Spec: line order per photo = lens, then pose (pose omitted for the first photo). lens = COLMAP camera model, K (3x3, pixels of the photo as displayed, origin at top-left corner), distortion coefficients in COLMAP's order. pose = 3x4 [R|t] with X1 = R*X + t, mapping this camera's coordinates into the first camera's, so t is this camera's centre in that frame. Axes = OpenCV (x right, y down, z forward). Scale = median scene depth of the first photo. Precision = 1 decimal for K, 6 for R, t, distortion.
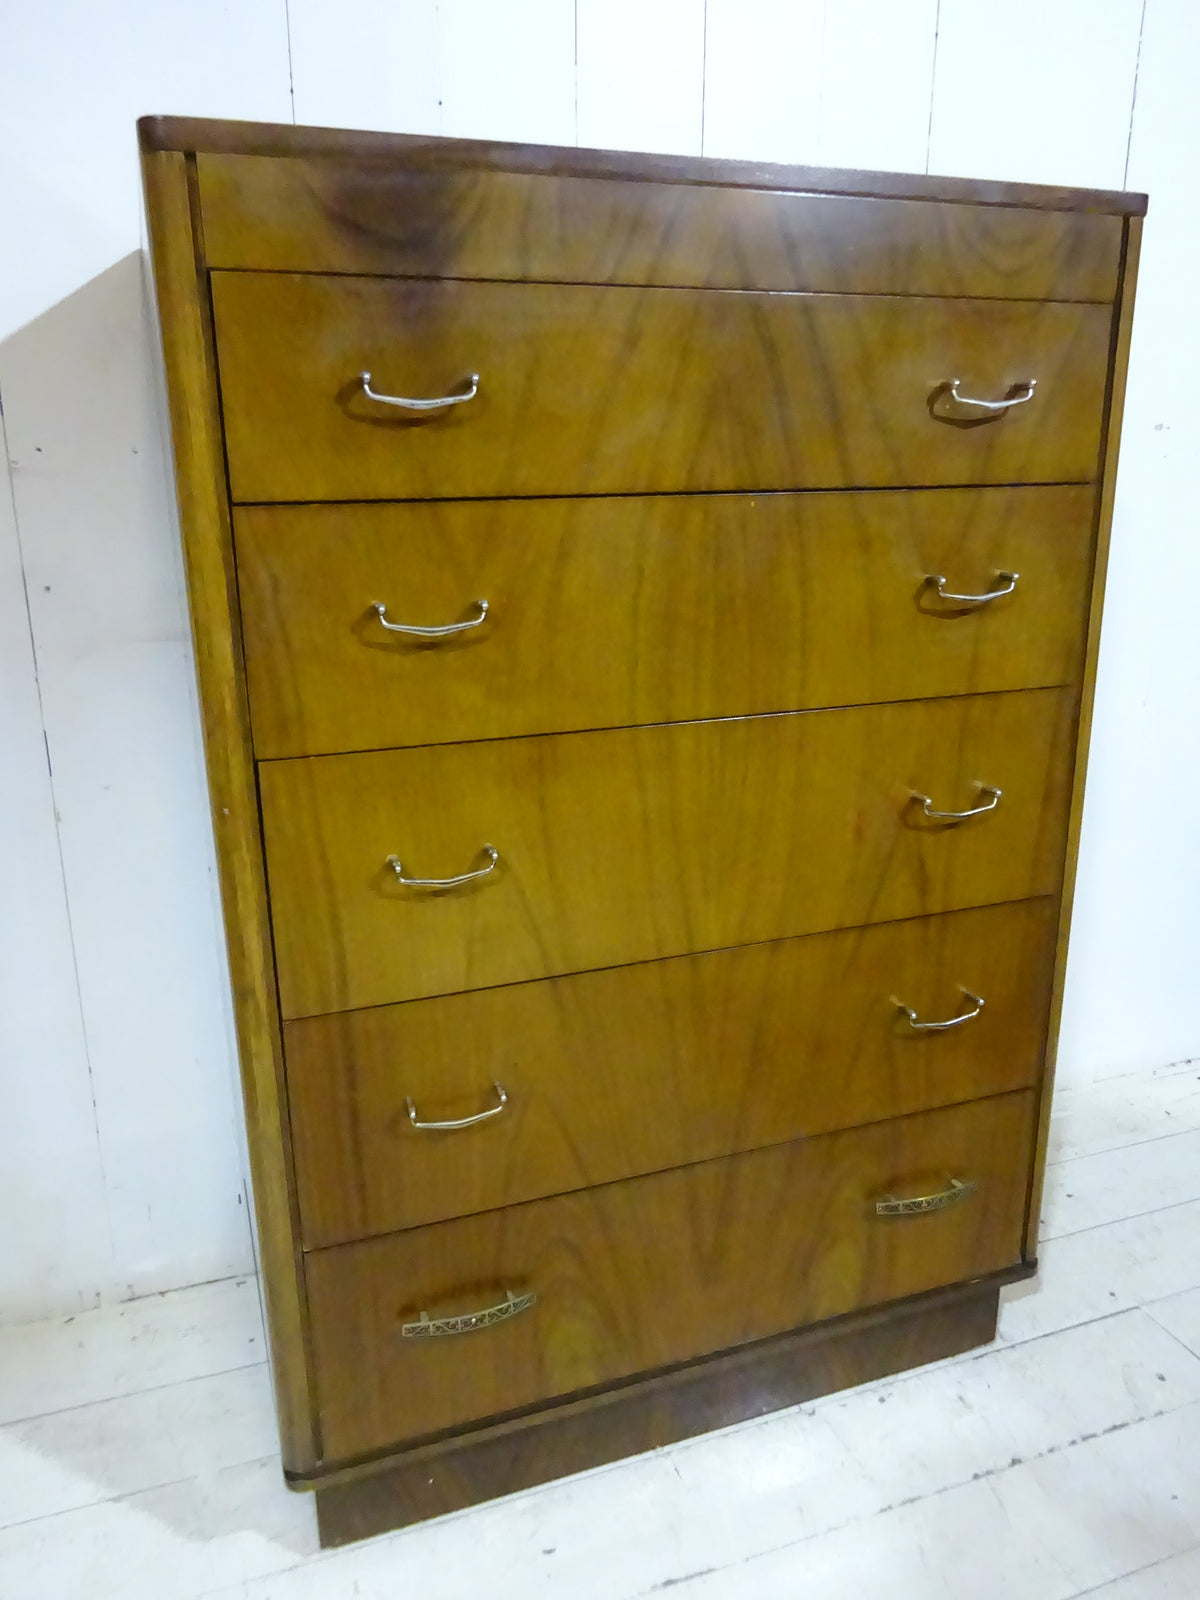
lens RADIAL K [[1177.9, 0, 598.1], [0, 1177.9, 801.9], [0, 0, 1]] dist [0.012706, -0.019243]
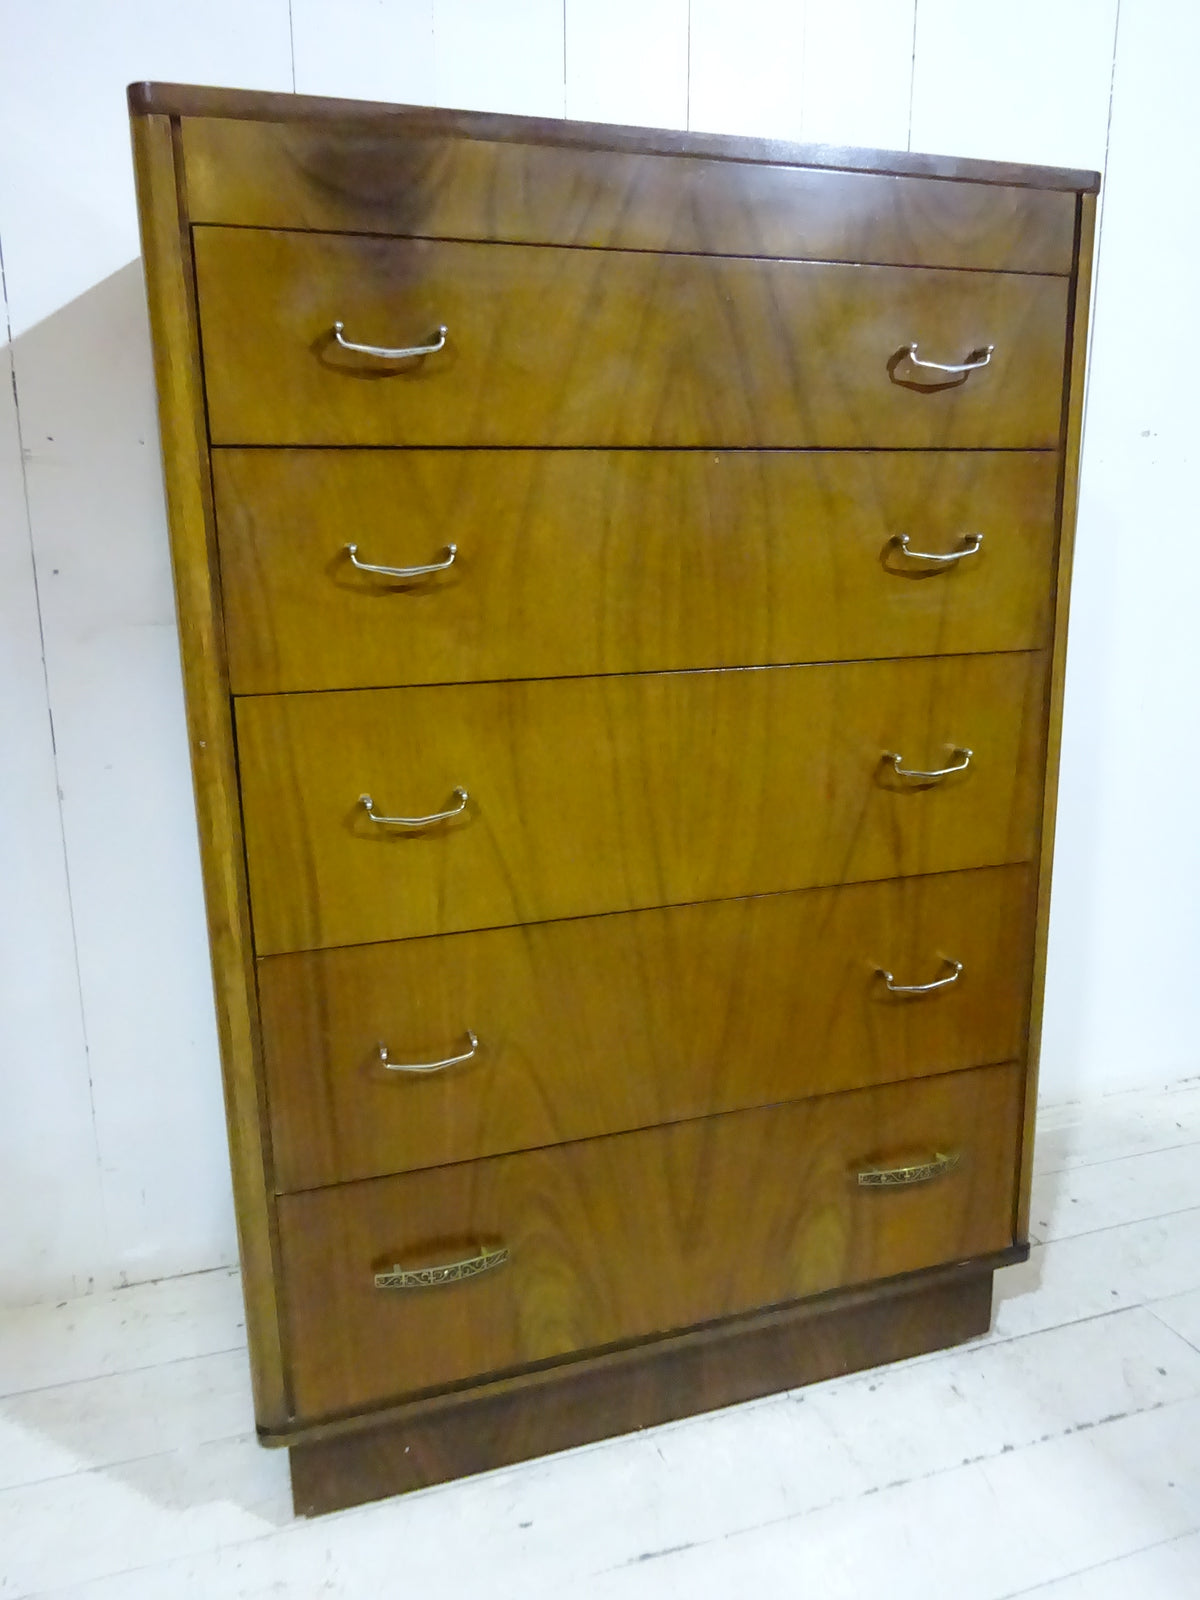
lens RADIAL K [[1177.9, 0, 599.5], [0, 1177.9, 802.5], [0, 0, 1]] dist [0.012706, -0.019243]
pose [[0.999570, 0.000076, -0.029320, 0.055738], [-0.001861, 0.998144, -0.060877, 0.106021], [0.029261, 0.060905, 0.997715, -0.019097]]
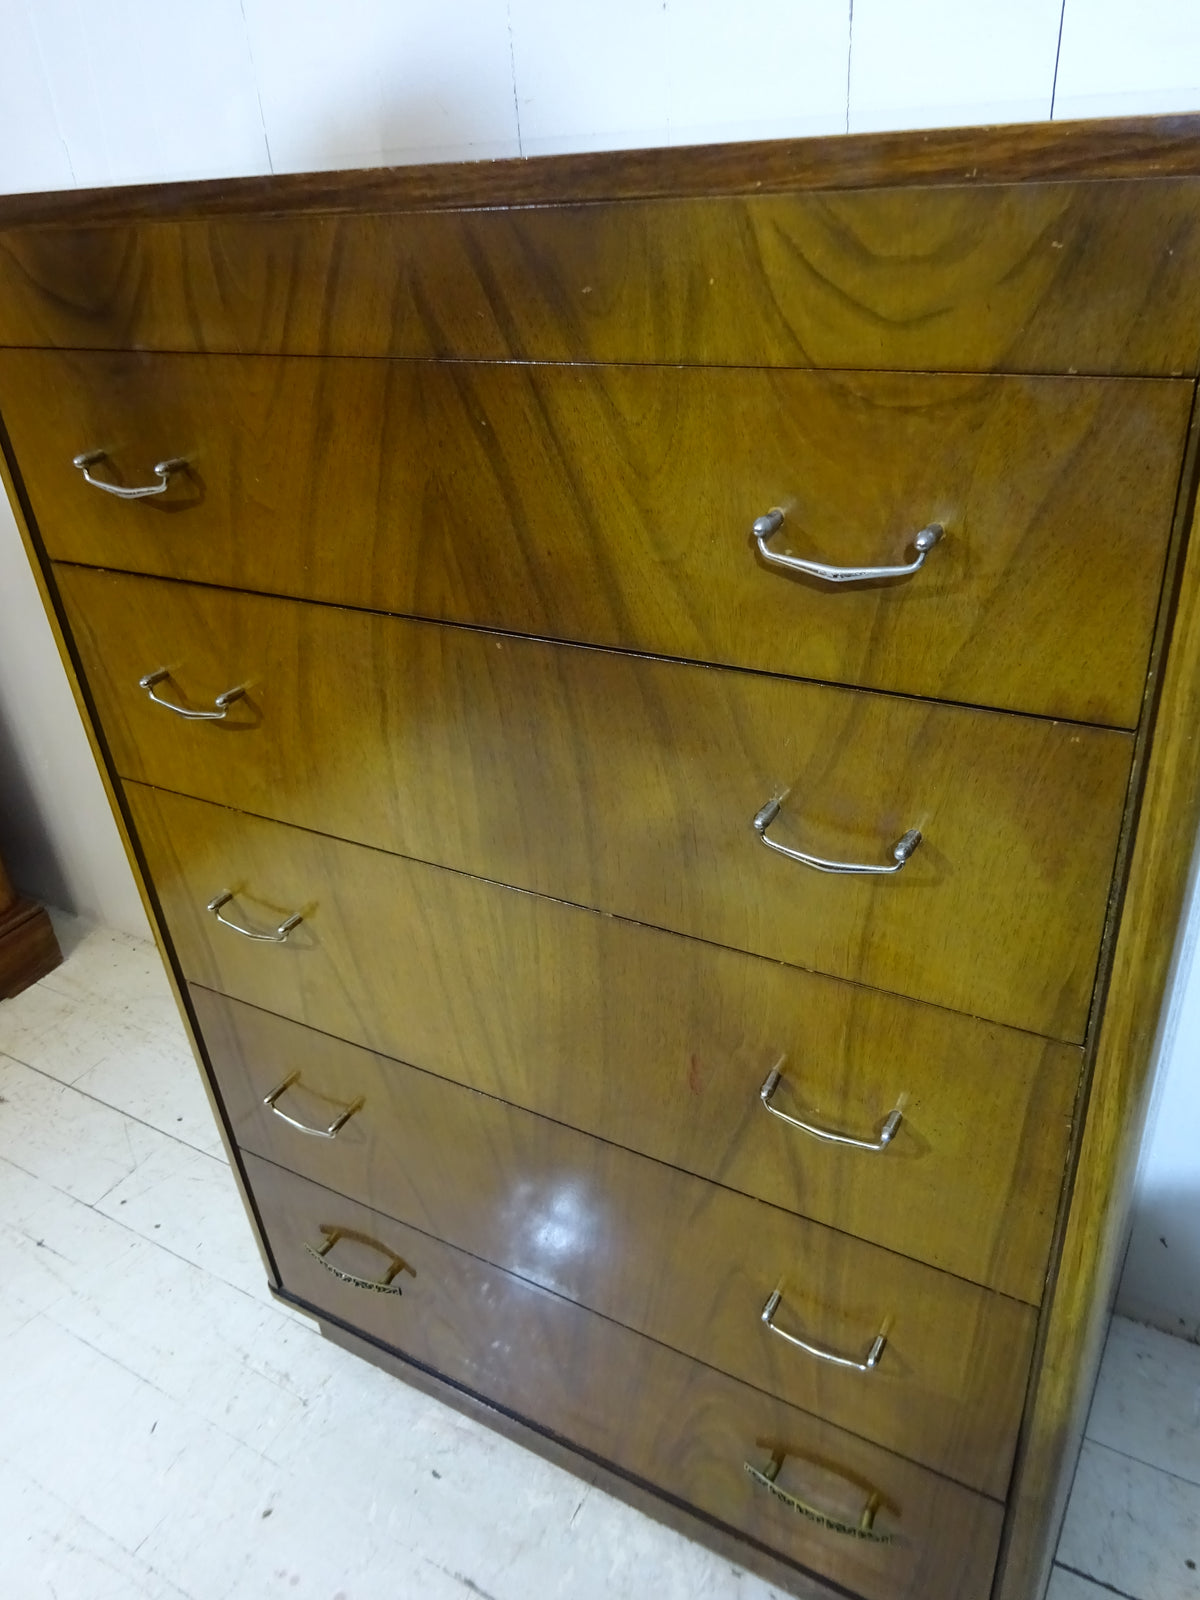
lens RADIAL K [[1177.9, 0, 599.6], [0, 1177.9, 802.1], [0, 0, 1]] dist [0.012706, -0.019243]
pose [[0.636098, 0.357979, -0.683542, 0.665741], [-0.147164, 0.925891, 0.347950, -0.405068], [0.757444, -0.120738, 0.641639, 0.546485]]
